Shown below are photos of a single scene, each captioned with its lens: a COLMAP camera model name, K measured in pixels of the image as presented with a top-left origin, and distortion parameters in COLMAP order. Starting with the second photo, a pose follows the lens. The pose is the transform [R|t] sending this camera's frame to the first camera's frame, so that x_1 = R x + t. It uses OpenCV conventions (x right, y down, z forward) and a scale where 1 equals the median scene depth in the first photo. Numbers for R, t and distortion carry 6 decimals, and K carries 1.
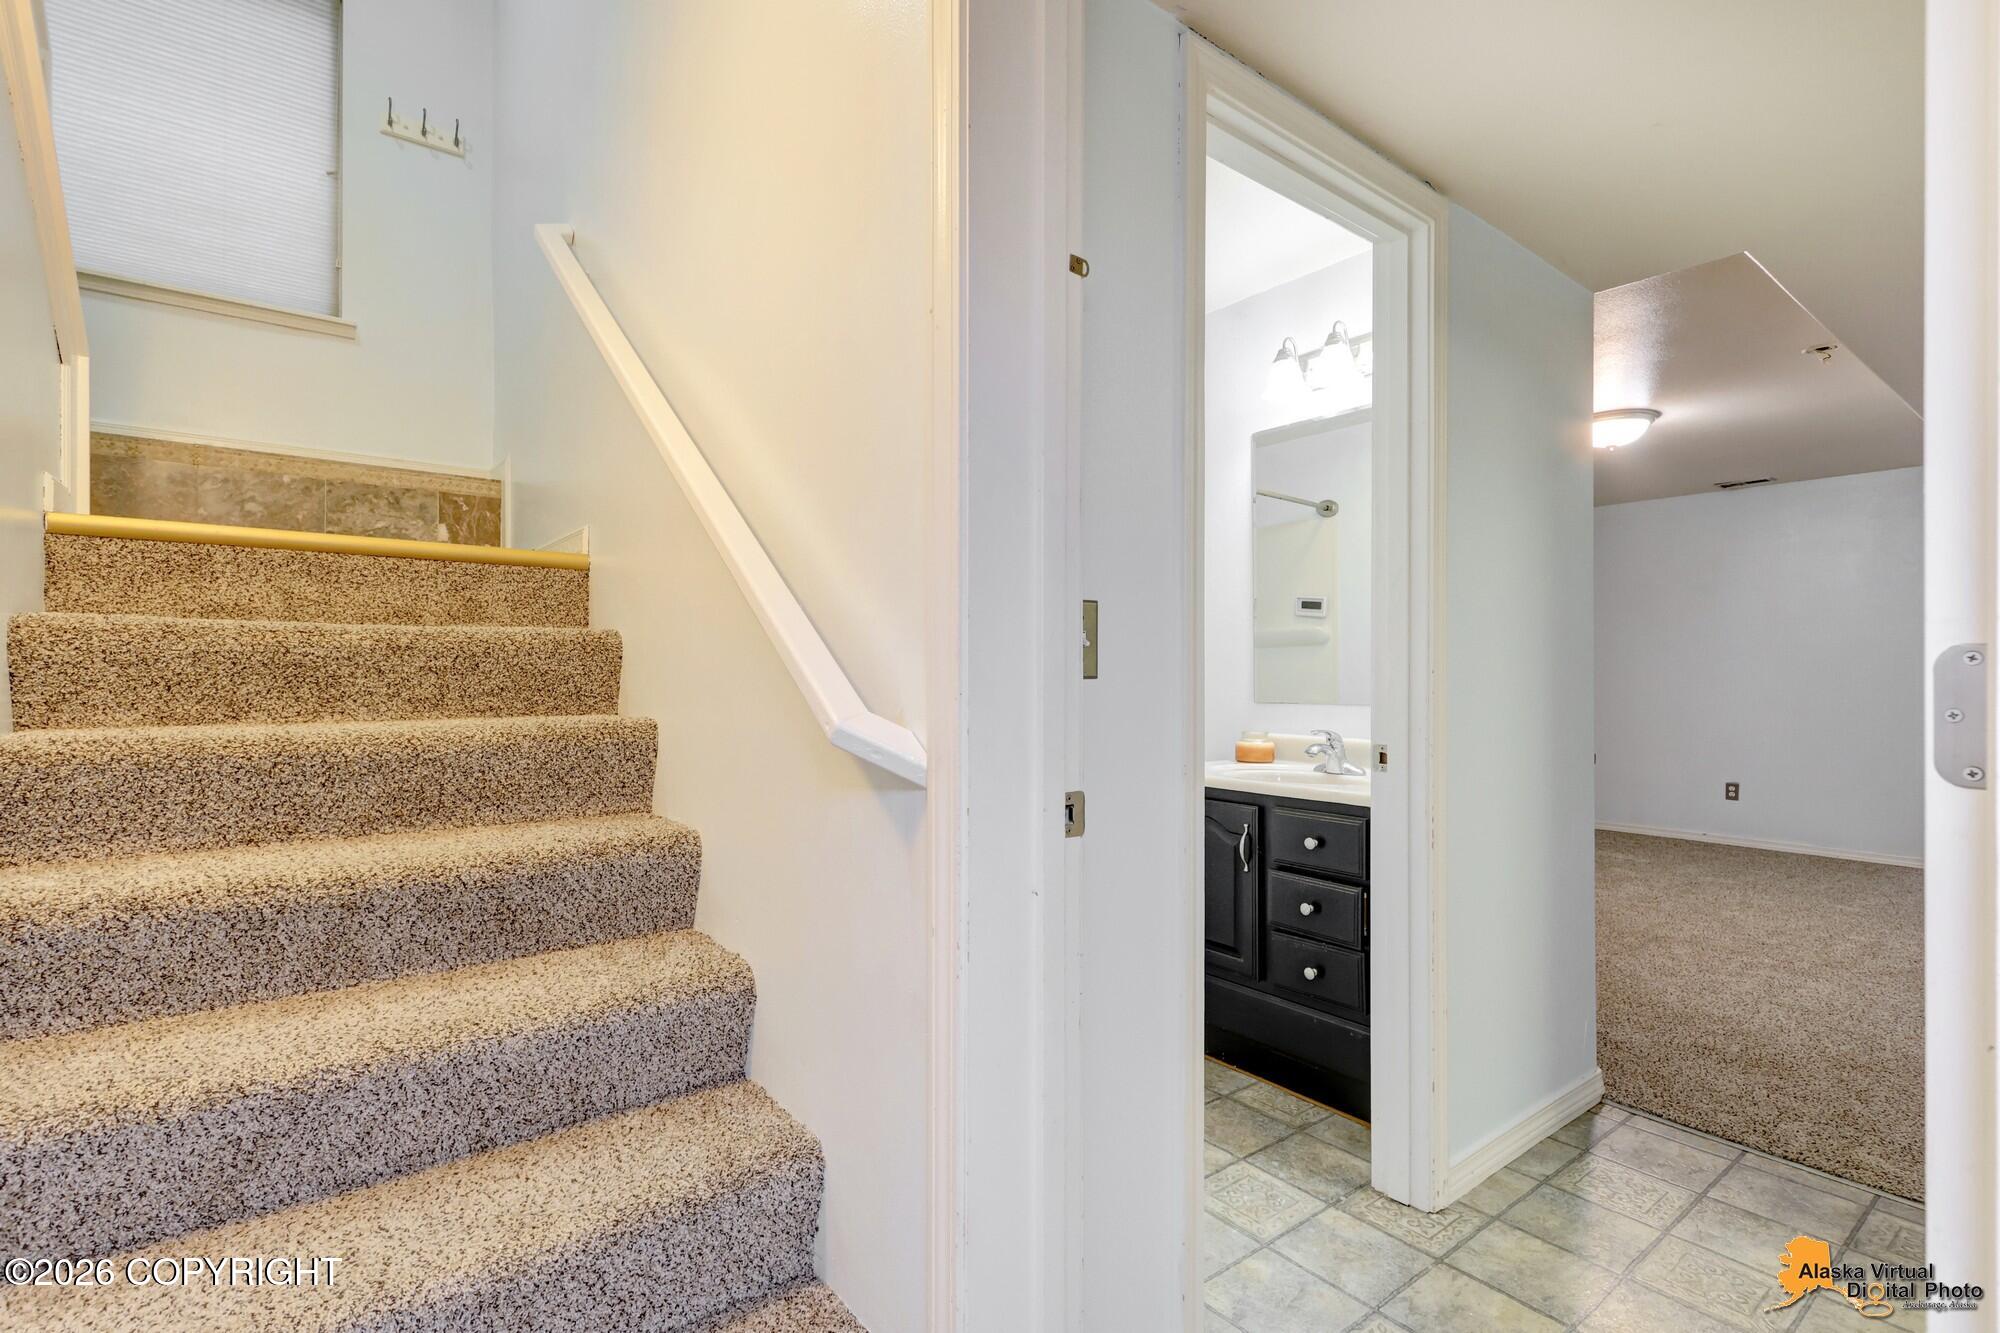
lens RADIAL K [[927.9, 0, 1000.0], [0, 927.9, 666.5], [0, 0, 1]] dist [0.001813, -0.000075]
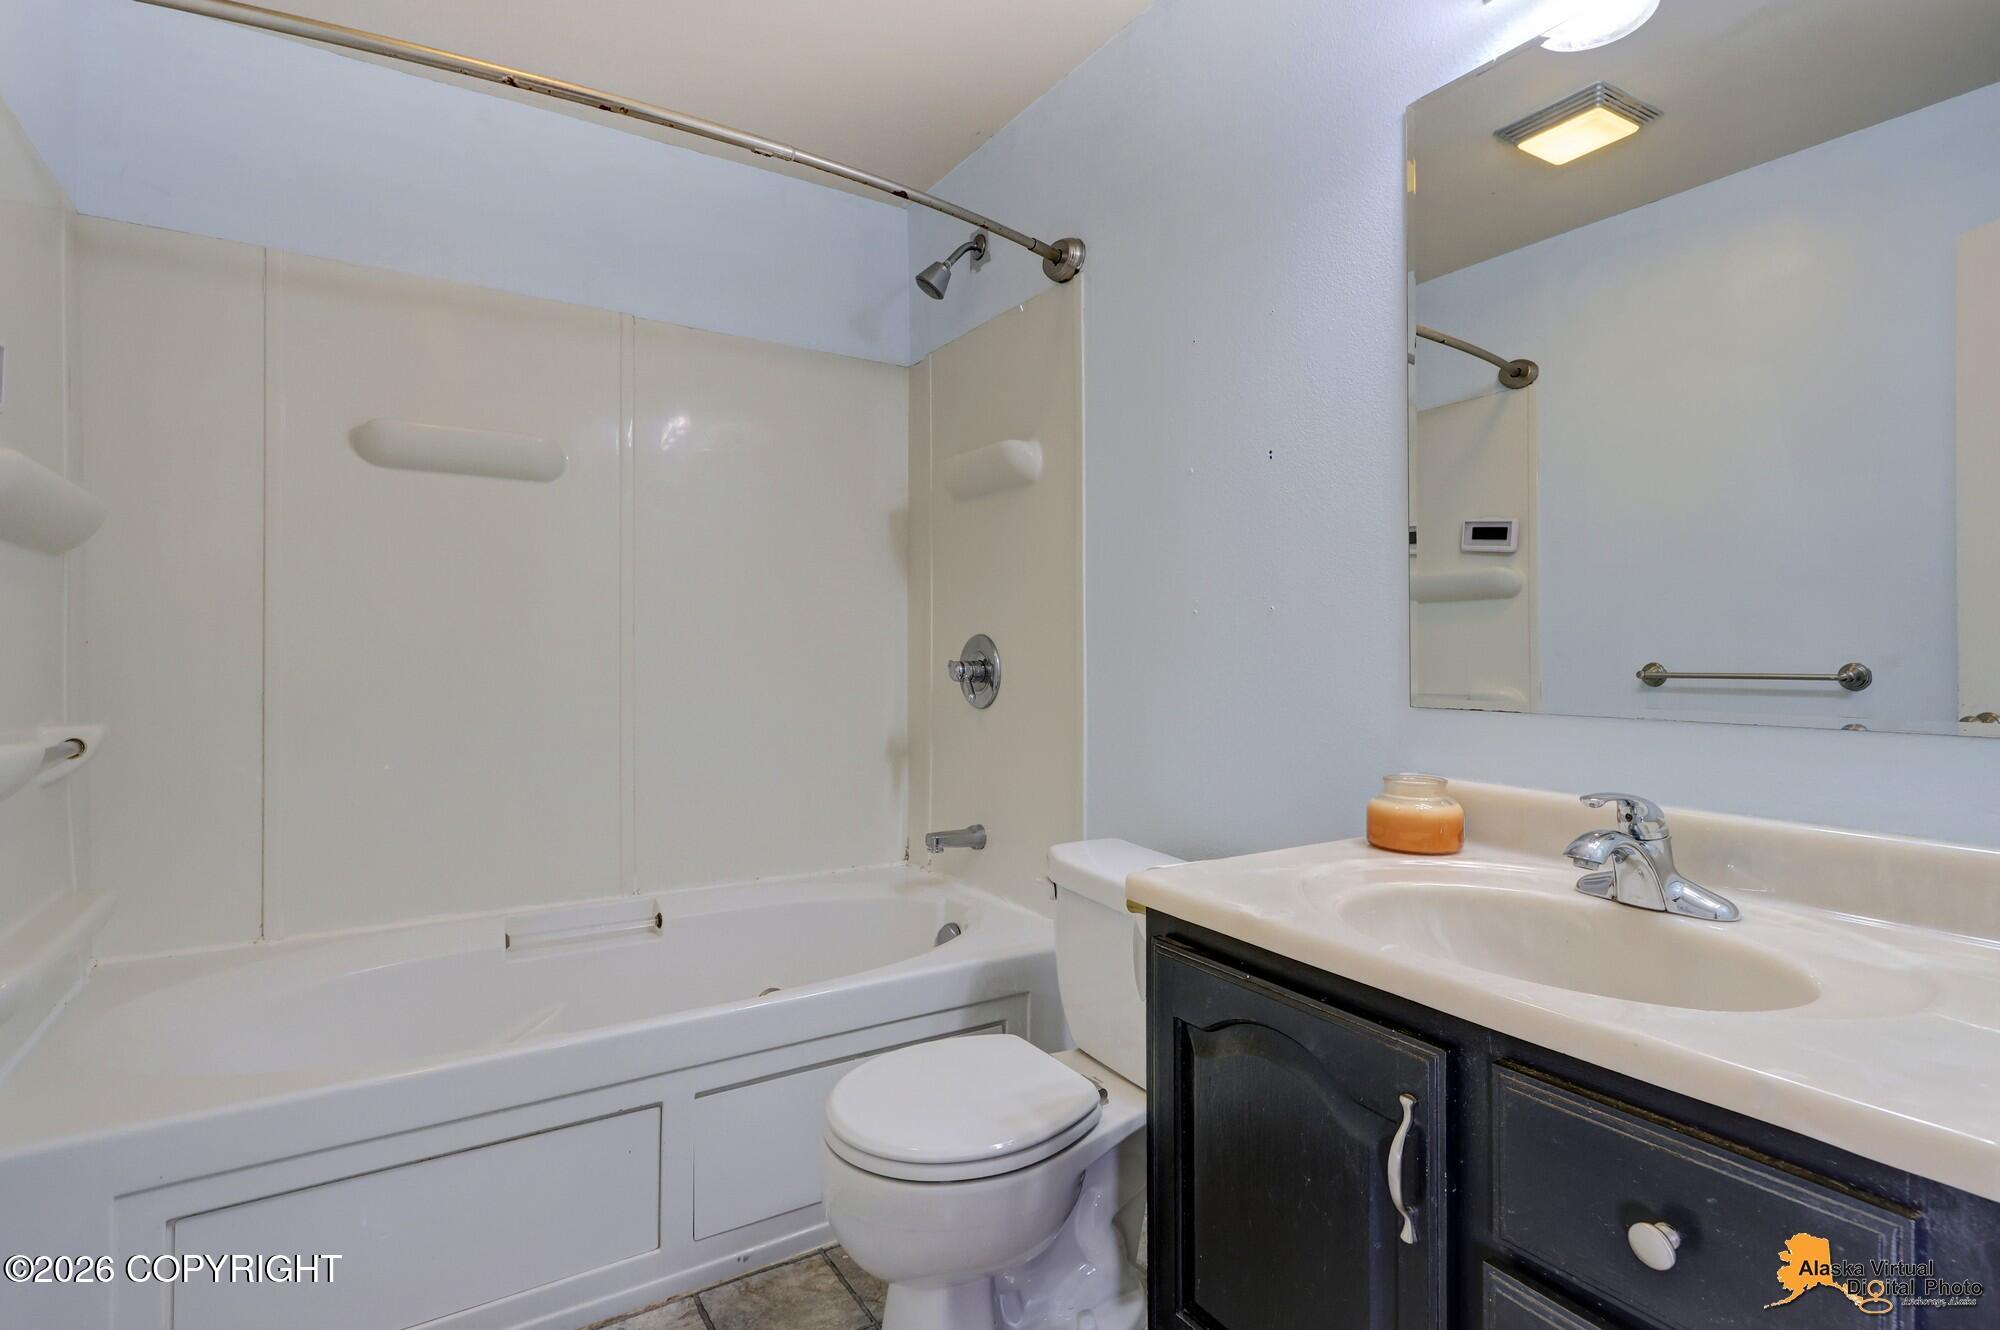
lens RADIAL K [[961.5, 0, 1000.0], [0, 961.5, 665.0], [0, 0, 1]] dist [0.001701, -0.000416]
pose [[0.994666, 0.000111, -0.103152, 0.140460], [0.002499, 0.999680, 0.025177, 0.006112], [0.103121, -0.025300, 0.994347, 0.584147]]
